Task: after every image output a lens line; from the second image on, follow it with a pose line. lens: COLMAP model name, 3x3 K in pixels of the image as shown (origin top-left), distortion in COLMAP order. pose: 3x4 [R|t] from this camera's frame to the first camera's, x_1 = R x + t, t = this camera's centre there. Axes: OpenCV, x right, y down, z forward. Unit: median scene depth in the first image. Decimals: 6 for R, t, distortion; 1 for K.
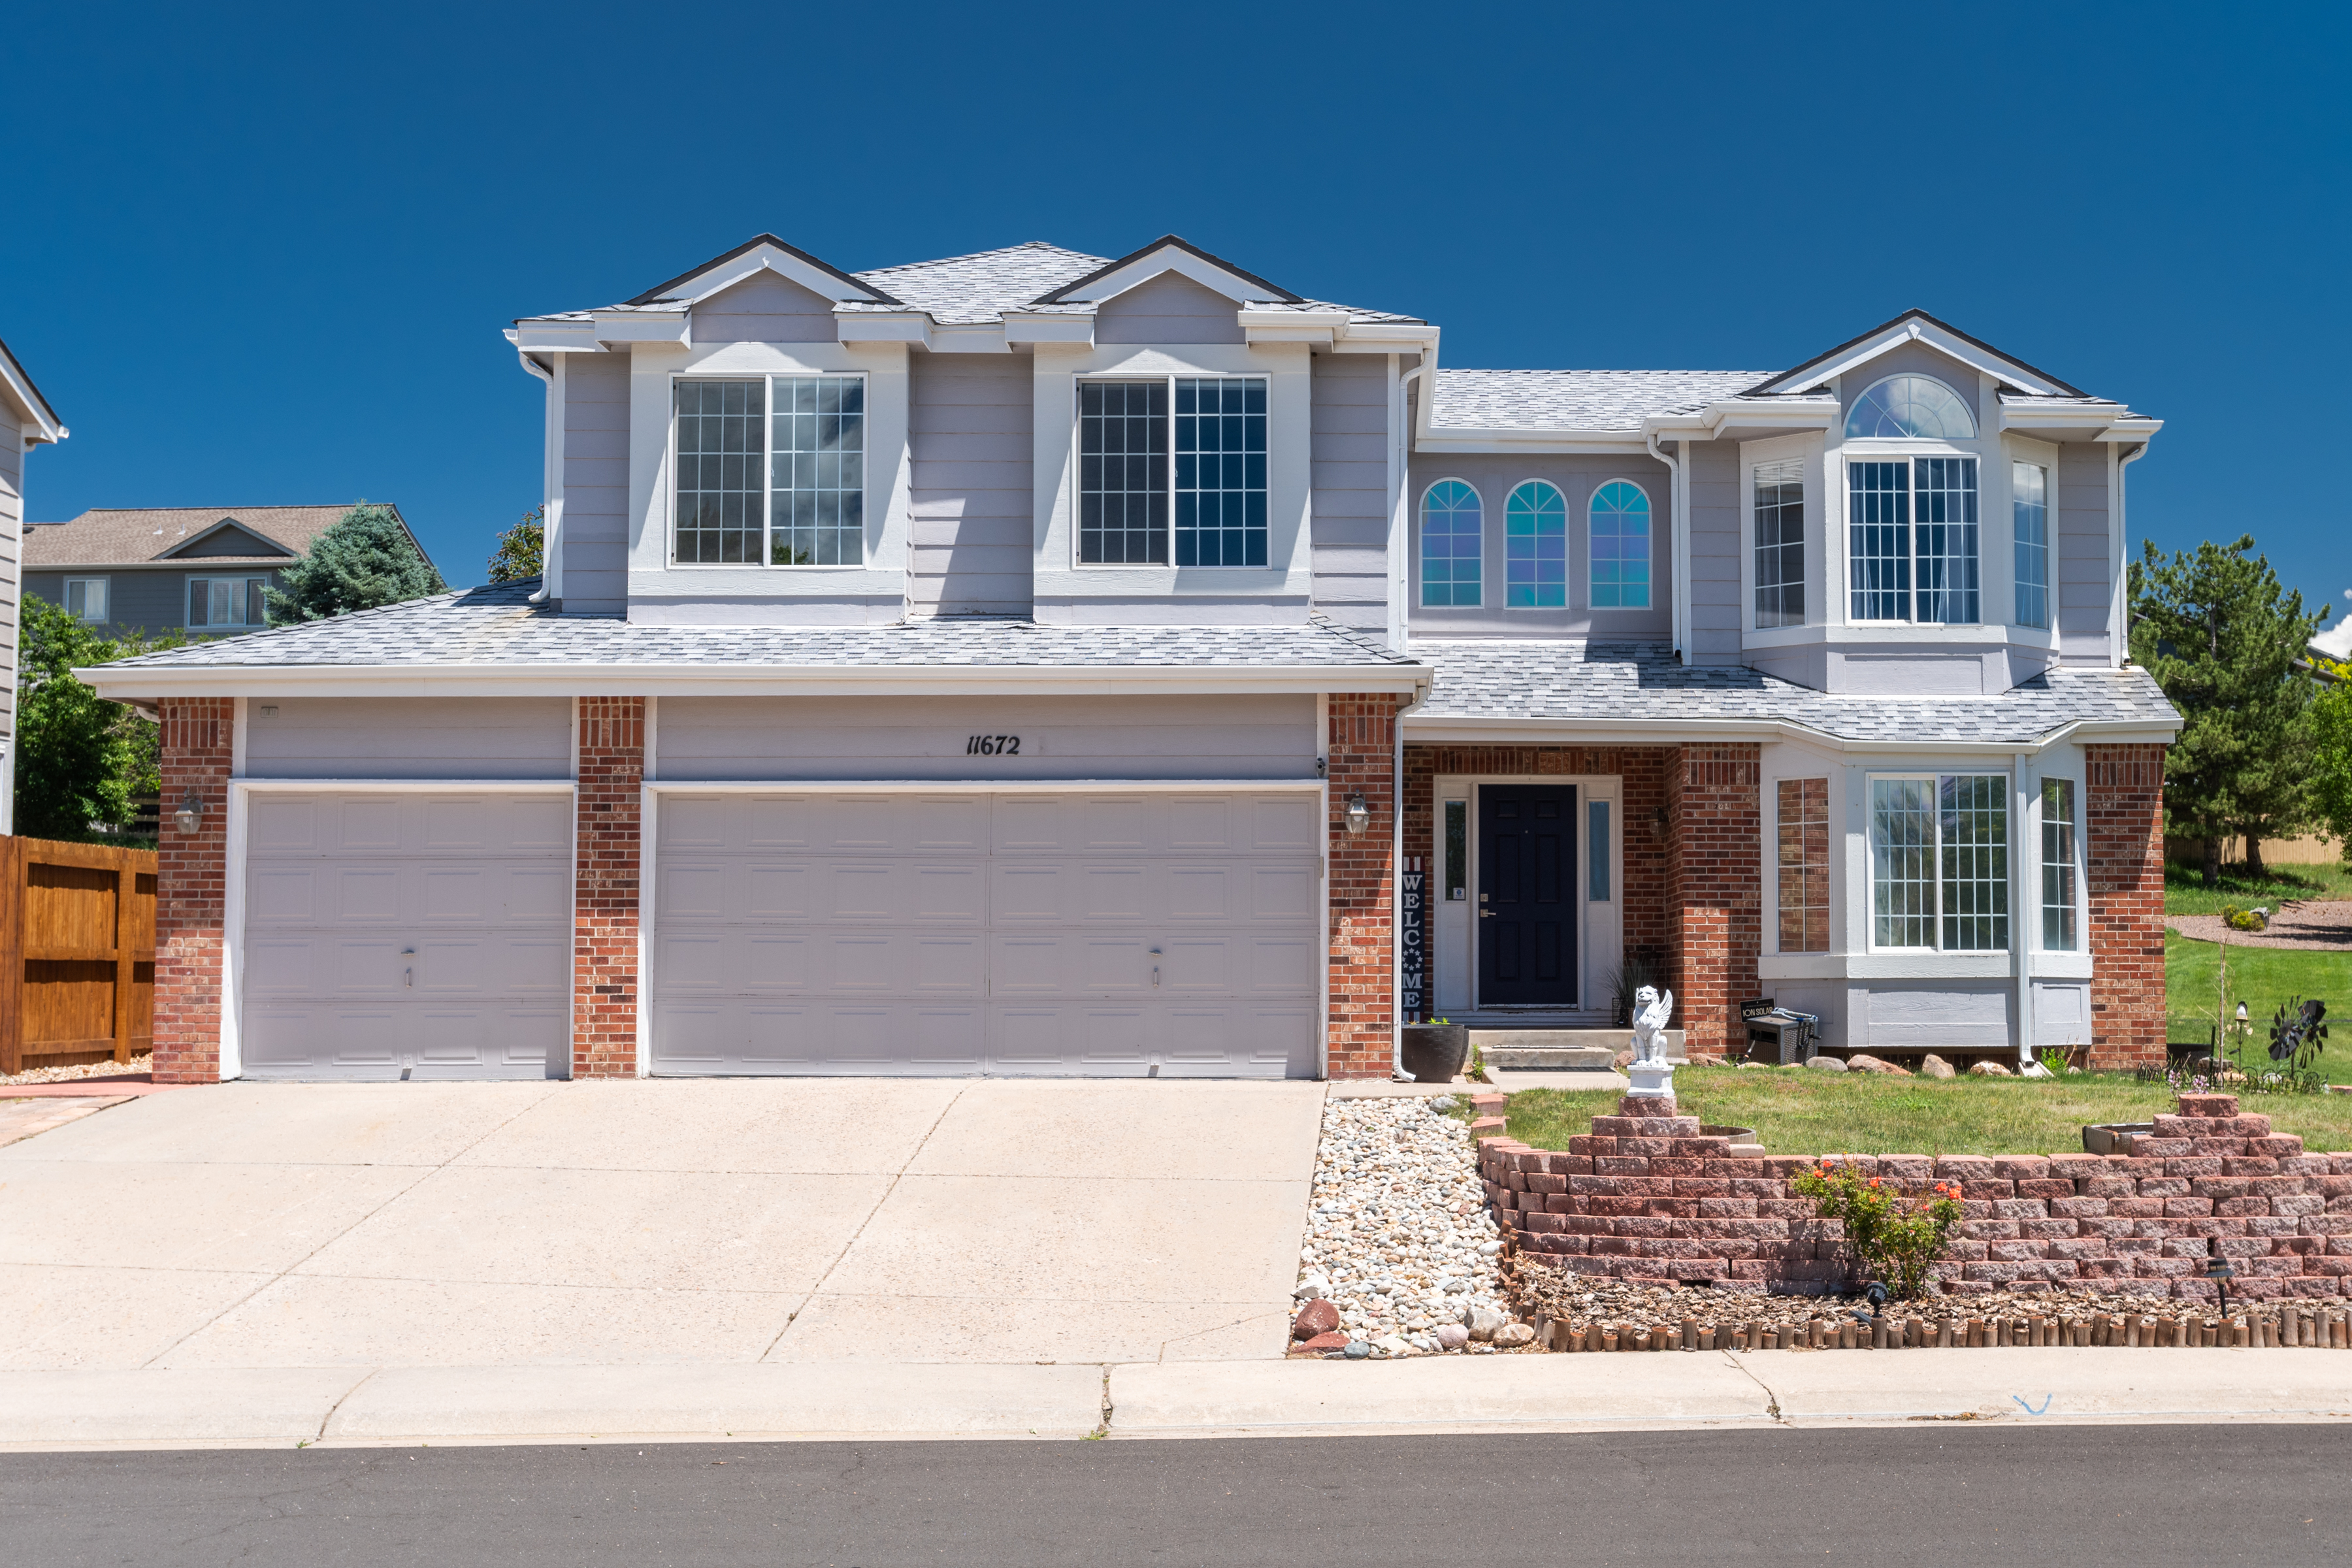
lens RADIAL K [[2705.4, 0, 1192.4], [0, 2705.4, 787.7], [0, 0, 1]] dist [-0.005170, 0.000000]
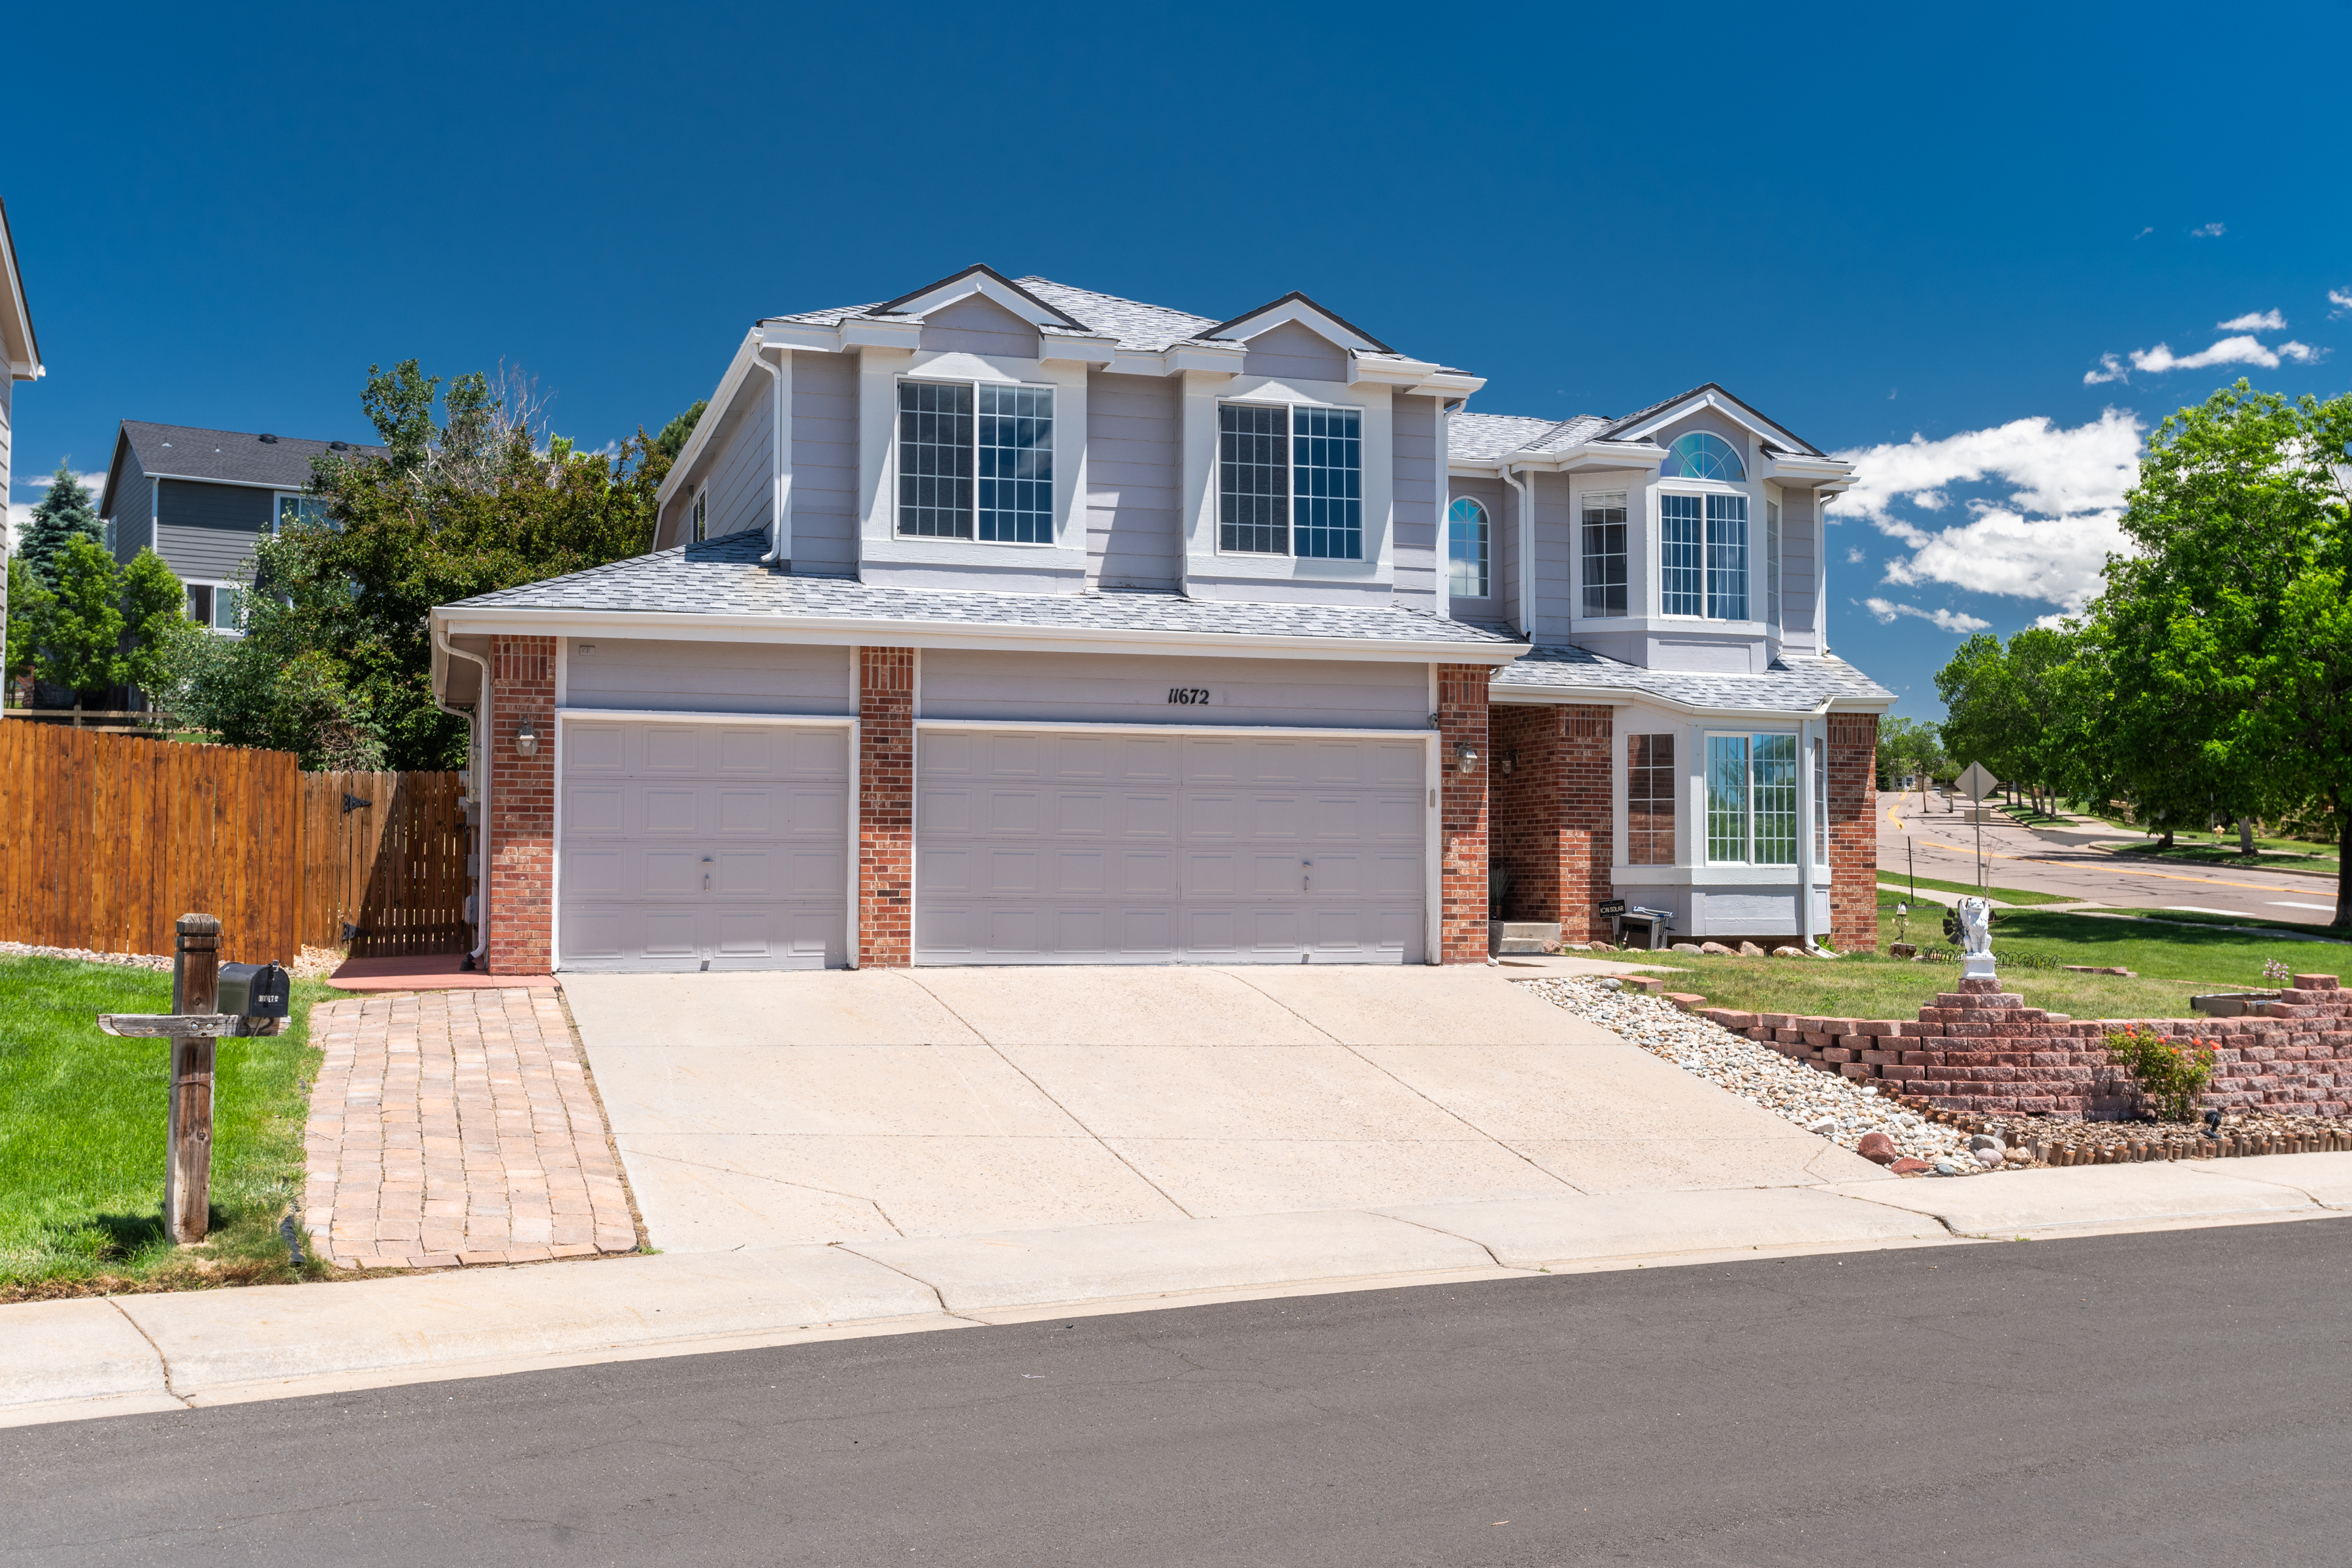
lens RADIAL K [[2234.0, 0, 1117.6], [0, 2234.0, 748.7], [0, 0, 1]] dist [-0.000529, 0.000000]
pose [[0.958459, 0.020482, 0.284494, -0.377338], [-0.025127, 0.999604, 0.012686, -0.003765], [-0.284122, -0.019308, 0.958594, 0.027891]]
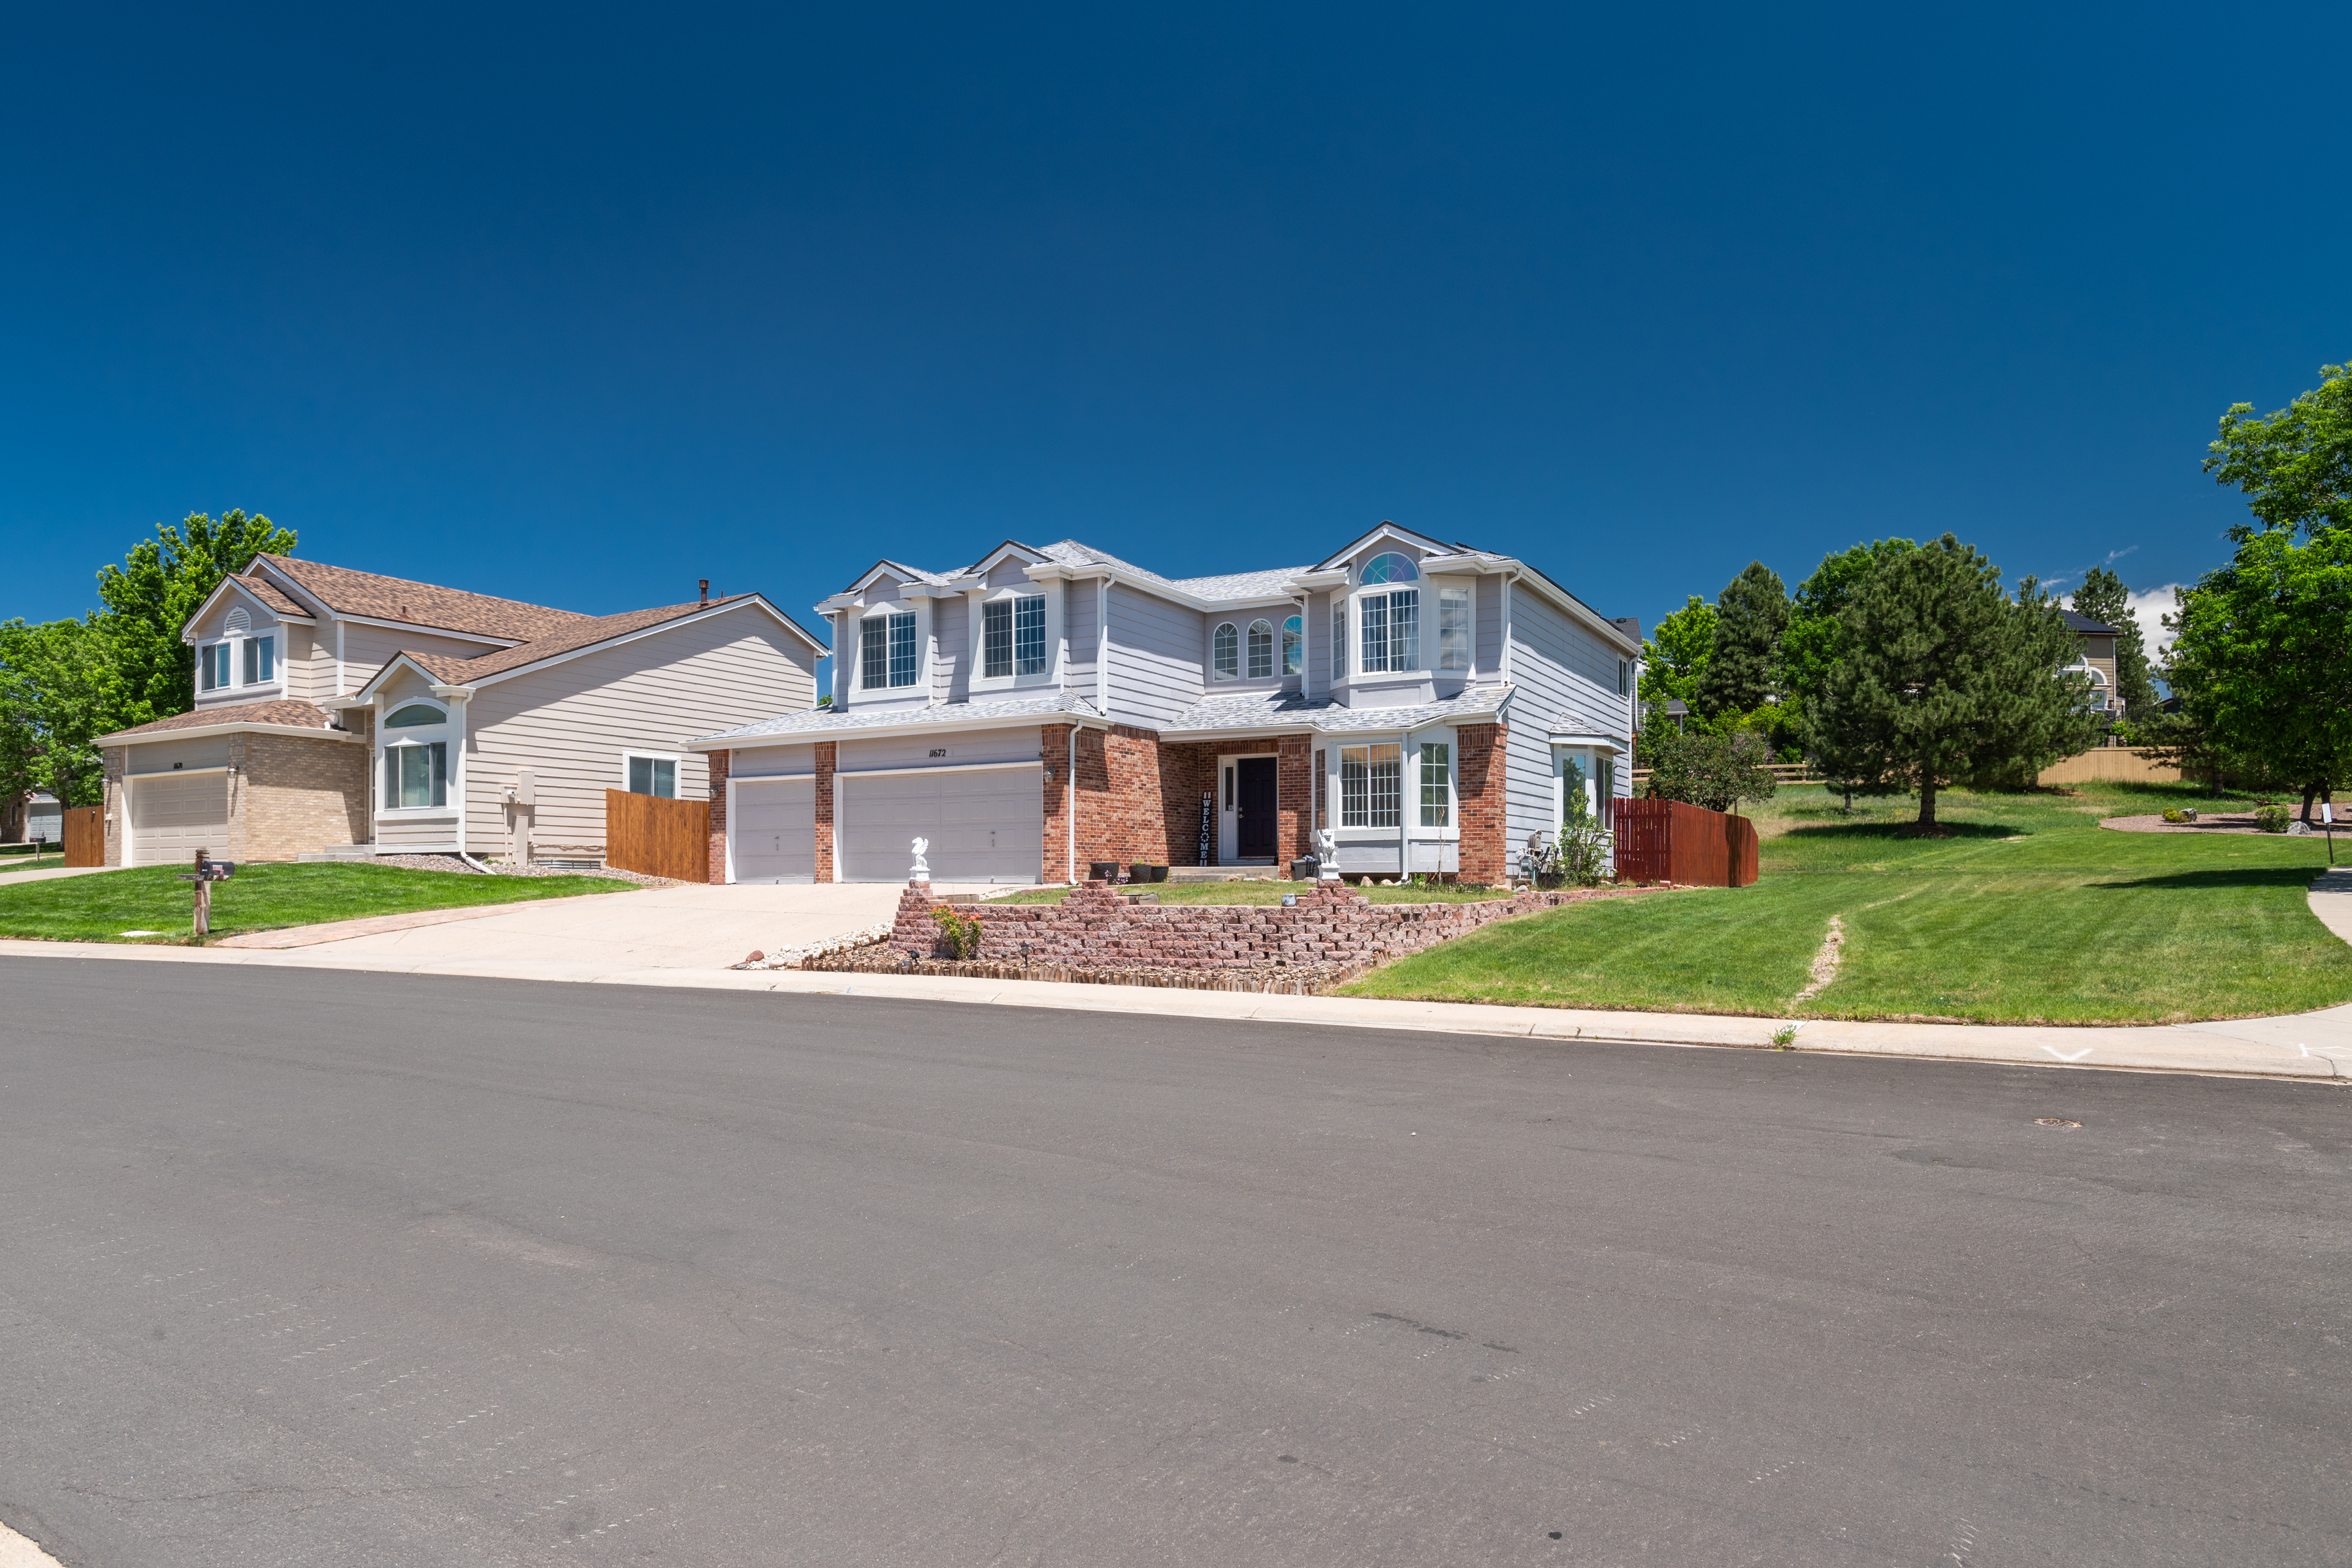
lens RADIAL K [[1323.0, 0, 1184.6], [0, 1323.0, 823.6], [0, 0, 1]] dist [0.001456, -0.000491]
pose [[0.867623, -0.022040, -0.496734, 0.716799], [0.038807, 0.998971, 0.023458, 0.029326], [0.495706, -0.039630, 0.867586, 0.034303]]
